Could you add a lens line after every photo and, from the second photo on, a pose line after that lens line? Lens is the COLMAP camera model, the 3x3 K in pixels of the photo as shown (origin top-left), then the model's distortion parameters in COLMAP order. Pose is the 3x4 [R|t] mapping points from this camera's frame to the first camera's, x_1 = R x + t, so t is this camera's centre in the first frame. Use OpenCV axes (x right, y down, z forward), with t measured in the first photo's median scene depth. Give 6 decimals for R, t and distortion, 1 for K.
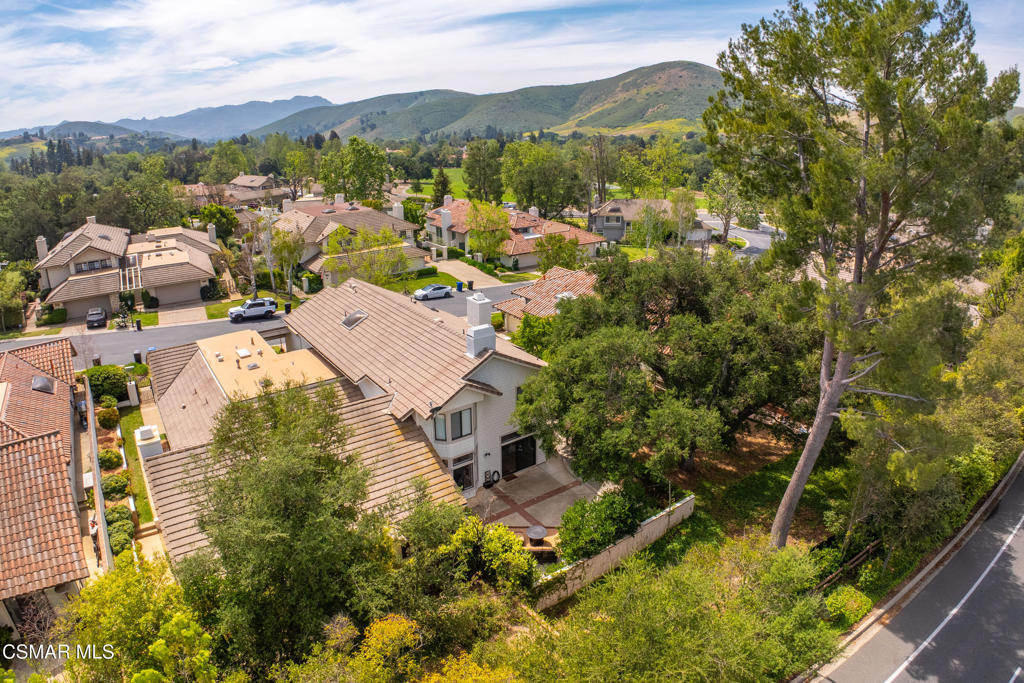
lens RADIAL K [[637.9, 0, 512.0], [0, 637.9, 341.5], [0, 0, 1]] dist [-0.214511, 0.040382]
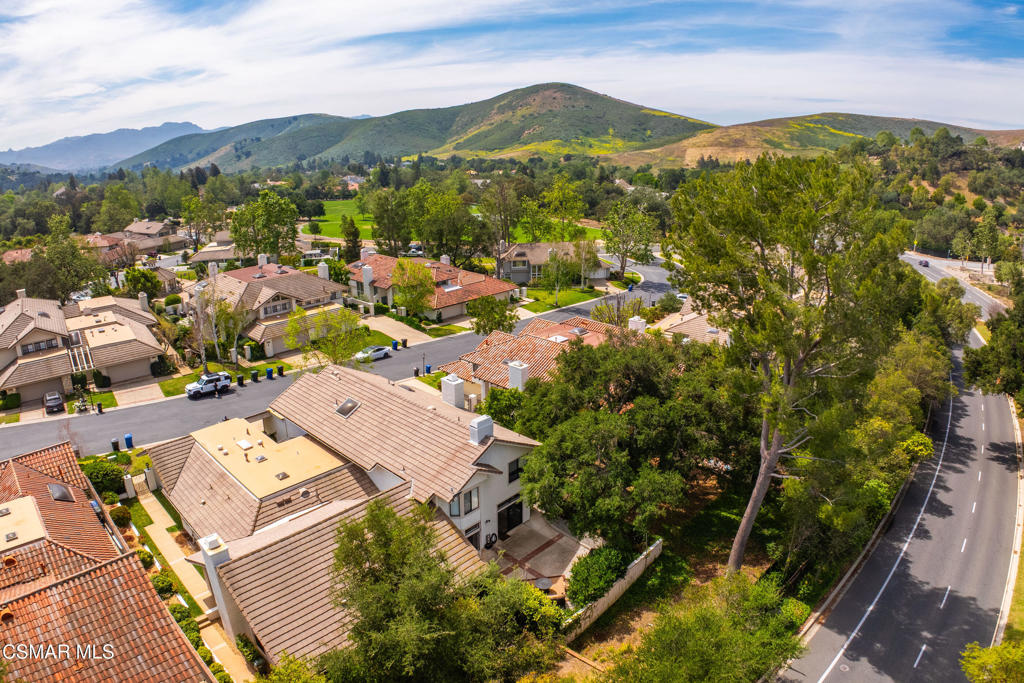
lens RADIAL K [[637.9, 0, 512.0], [0, 637.9, 341.5], [0, 0, 1]] dist [-0.214511, 0.040382]
pose [[0.981482, -0.056729, 0.182963, -0.105381], [0.062023, 0.997802, -0.023340, -0.070614], [-0.181237, 0.034256, 0.982843, -0.096397]]
